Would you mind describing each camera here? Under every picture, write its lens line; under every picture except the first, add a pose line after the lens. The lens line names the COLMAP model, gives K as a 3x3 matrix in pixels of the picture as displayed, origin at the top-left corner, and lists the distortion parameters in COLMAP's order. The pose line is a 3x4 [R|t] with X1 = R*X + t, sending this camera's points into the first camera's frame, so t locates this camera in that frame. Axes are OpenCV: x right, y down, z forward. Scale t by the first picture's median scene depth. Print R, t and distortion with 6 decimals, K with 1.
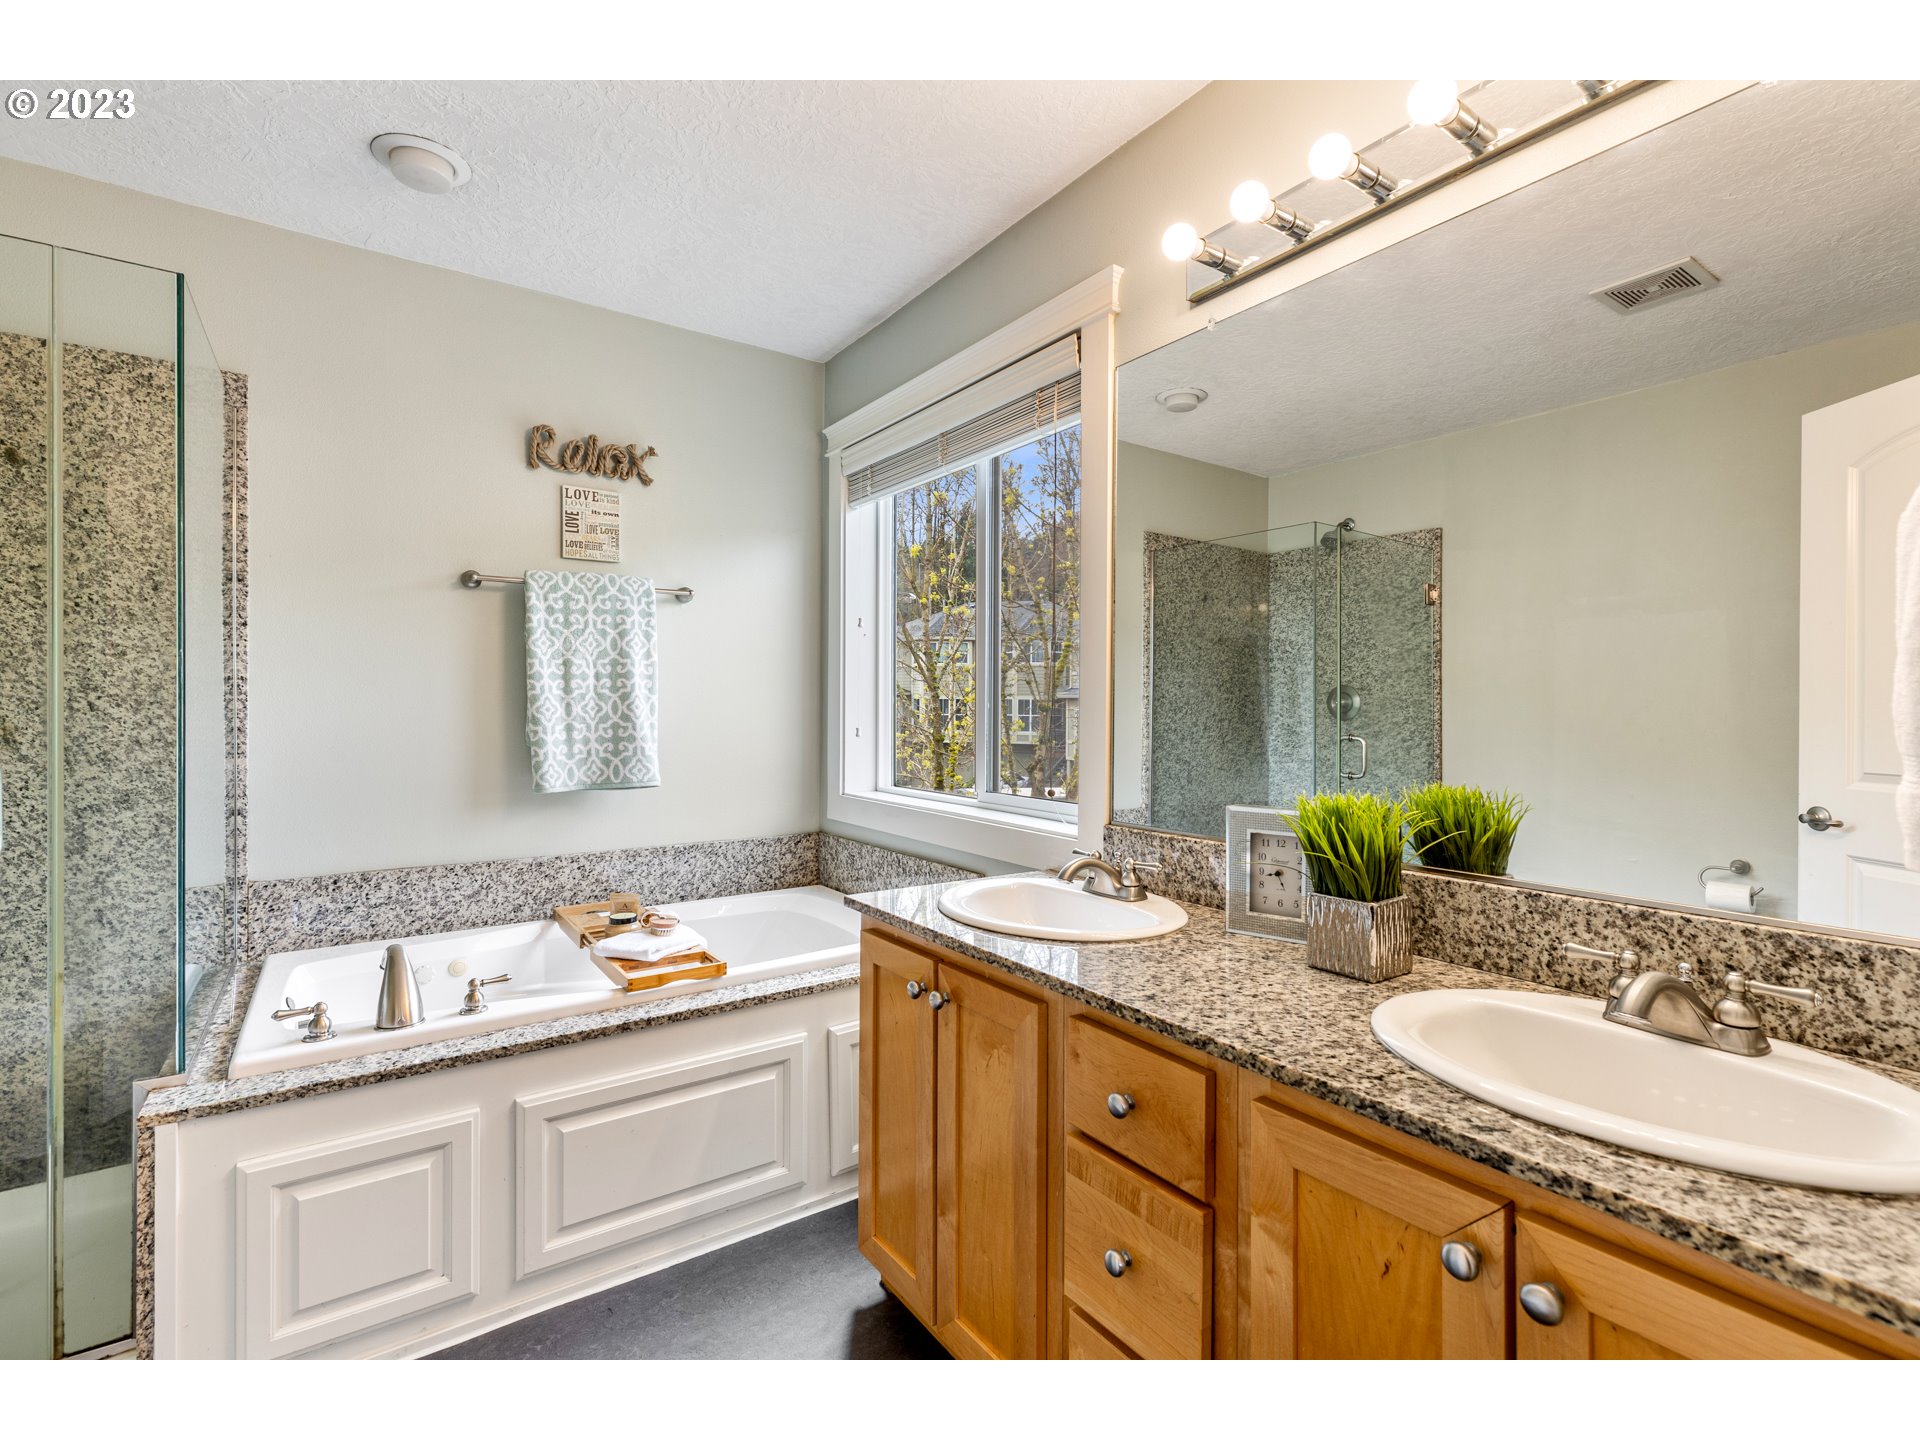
lens RADIAL K [[869.2, 0, 958.9], [0, 869.2, 707.6], [0, 0, 1]] dist [0.004322, -0.000061]
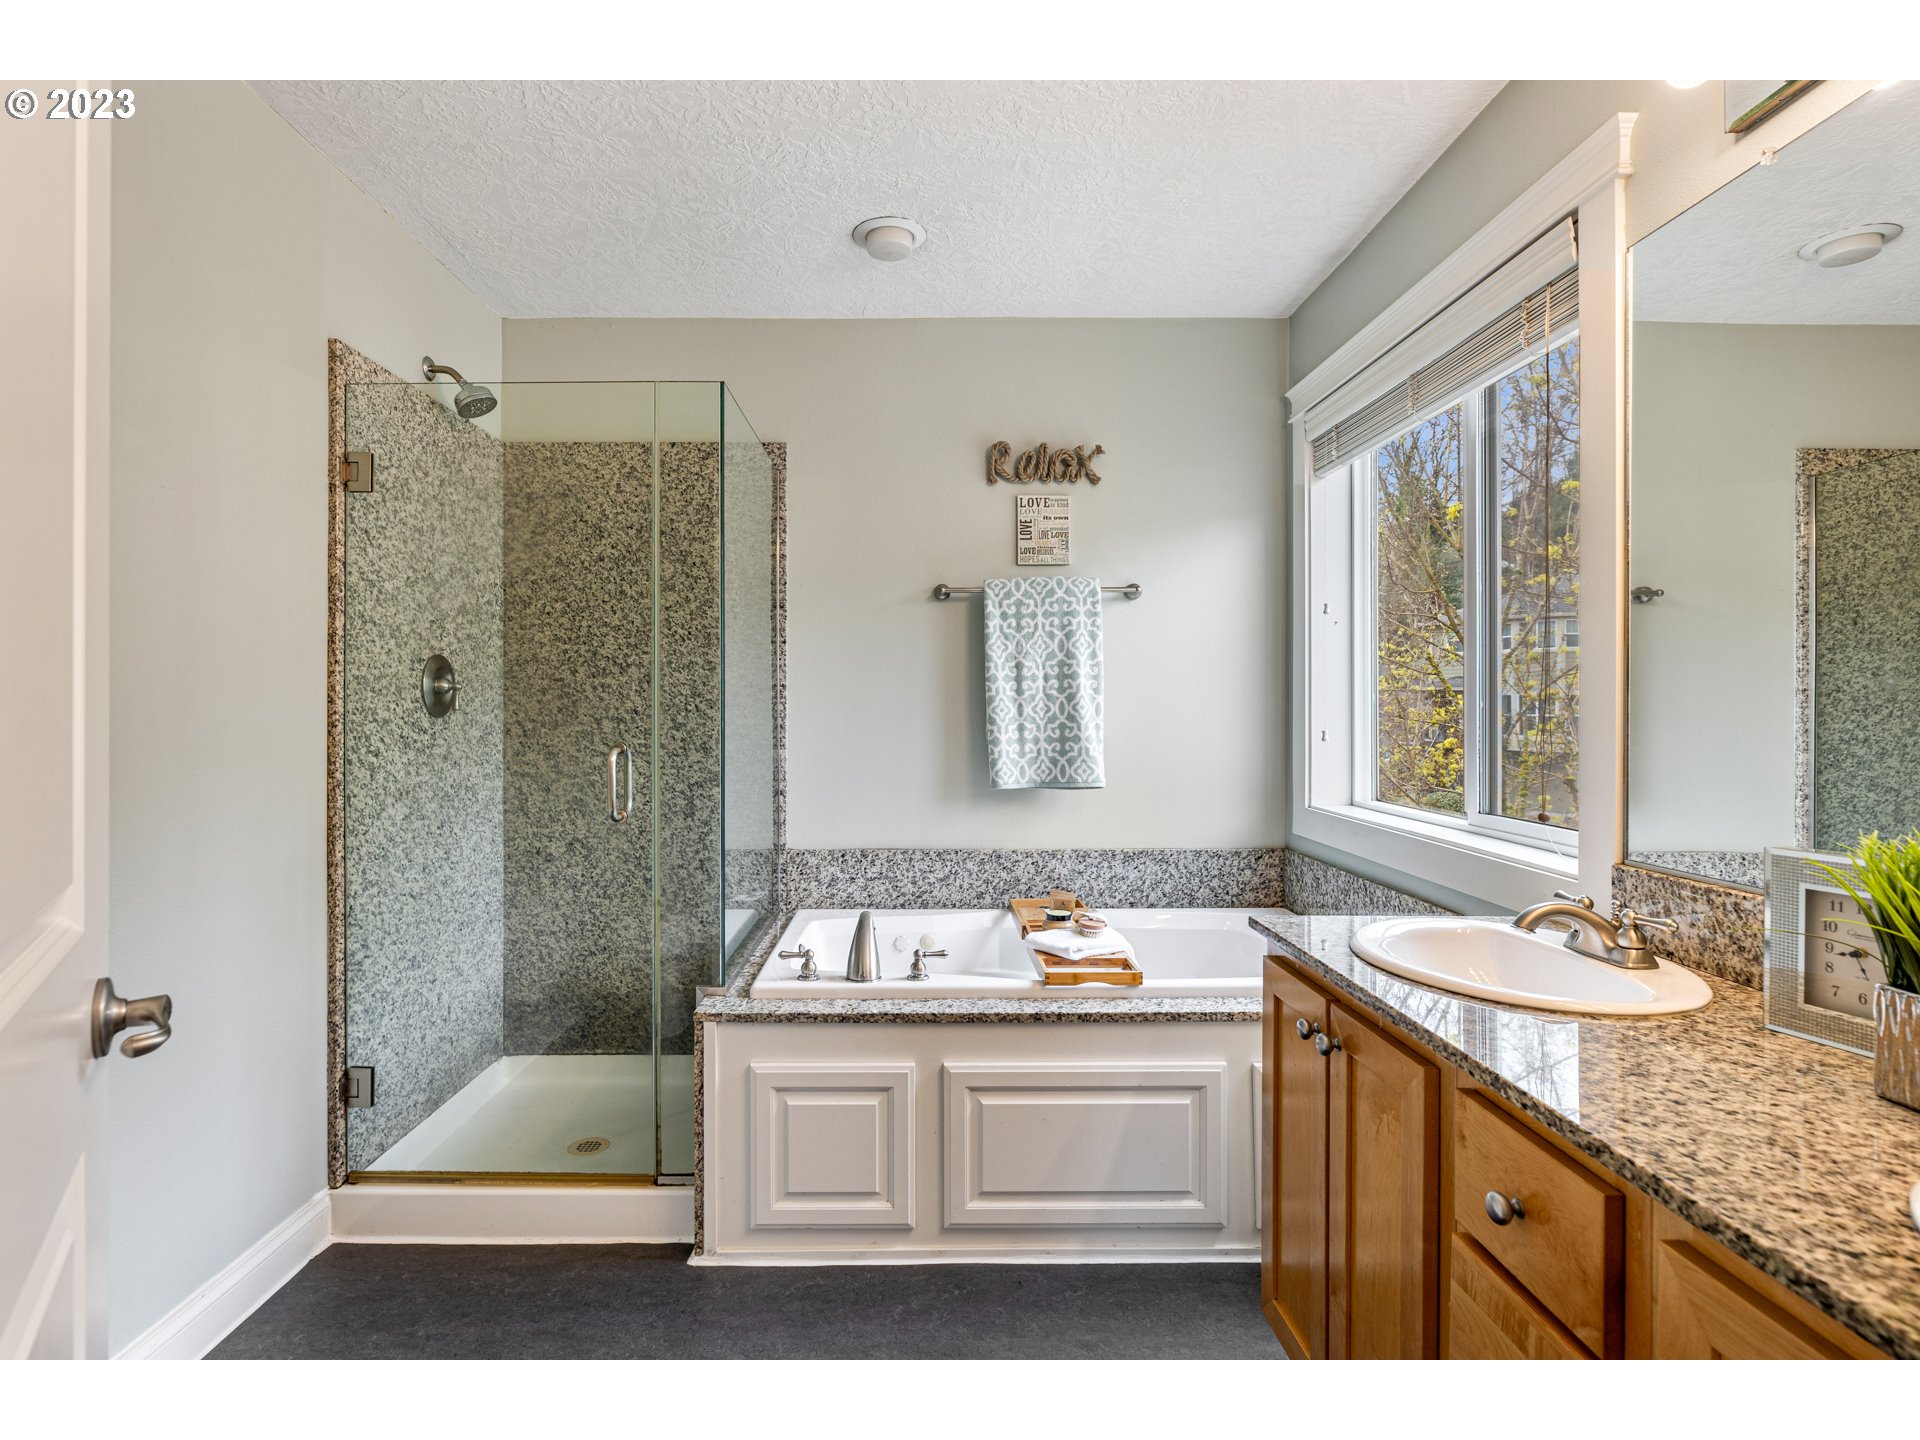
lens RADIAL K [[955.3, 0, 924.3], [0, 955.3, 701.2], [0, 0, 1]] dist [-0.004462, 0.000208]
pose [[0.820948, -0.006562, -0.570965, 0.134904], [0.002683, 0.999967, -0.007635, 0.000026], [0.570997, 0.004736, 0.820939, -0.008111]]
